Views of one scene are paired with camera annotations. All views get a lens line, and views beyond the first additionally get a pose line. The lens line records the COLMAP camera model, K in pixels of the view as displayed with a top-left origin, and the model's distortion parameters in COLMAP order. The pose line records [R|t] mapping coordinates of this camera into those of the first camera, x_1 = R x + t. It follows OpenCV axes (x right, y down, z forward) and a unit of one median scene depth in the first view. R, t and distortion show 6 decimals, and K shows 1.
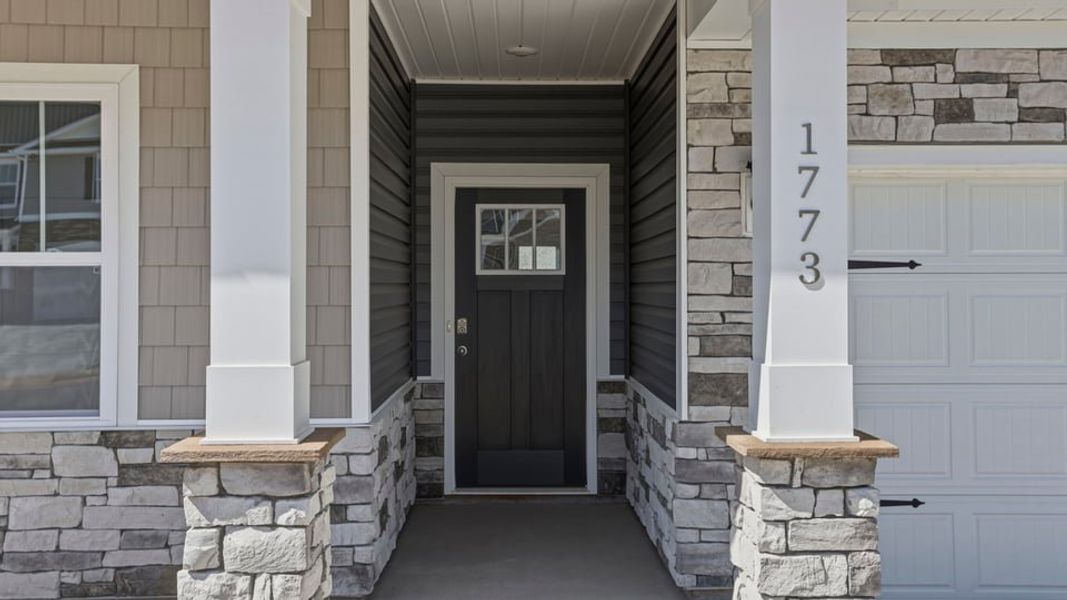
lens RADIAL K [[493.1, 0, 526.6], [0, 493.1, 290.9], [0, 0, 1]] dist [-0.000389, 0.004316]
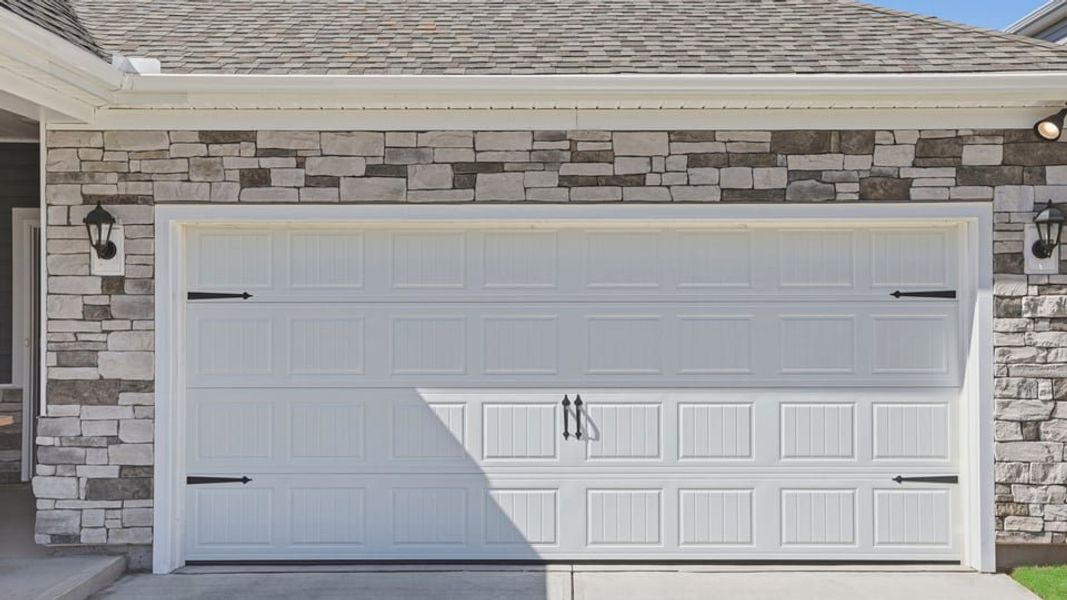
lens RADIAL K [[493.1, 0, 538.4], [0, 493.1, 302.3], [0, 0, 1]] dist [-0.000389, 0.004316]
pose [[0.999973, 0.000064, -0.007313, 1.624122], [-0.000037, 0.999994, 0.003588, -0.041877], [0.007314, -0.003588, 0.999967, -0.295451]]
